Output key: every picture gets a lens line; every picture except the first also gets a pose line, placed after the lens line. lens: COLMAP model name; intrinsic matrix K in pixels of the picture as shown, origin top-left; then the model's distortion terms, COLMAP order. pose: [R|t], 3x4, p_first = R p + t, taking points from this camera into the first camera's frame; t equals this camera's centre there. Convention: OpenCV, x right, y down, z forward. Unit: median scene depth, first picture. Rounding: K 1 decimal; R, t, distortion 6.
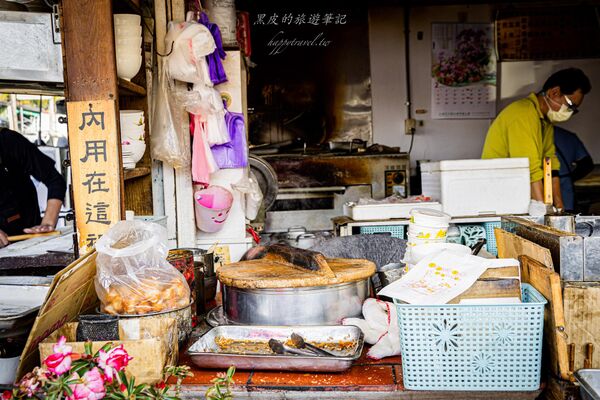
lens RADIAL K [[726.7, 0, 297.6], [0, 726.7, 200.6], [0, 0, 1]] dist [0.030998, 0.000000]
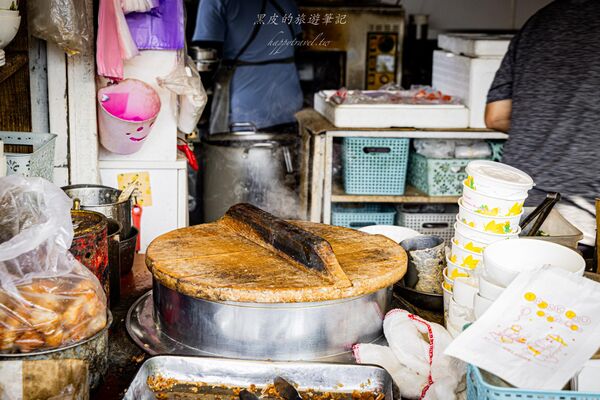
lens RADIAL K [[984.8, 0, 301.6], [0, 984.8, 199.8], [0, 0, 1]] dist [0.058605, 0.000000]
pose [[0.993941, 0.038386, 0.102994, -0.055833], [-0.055441, 0.984188, 0.168224, -0.073800], [-0.094908, -0.172915, 0.980353, 0.155078]]
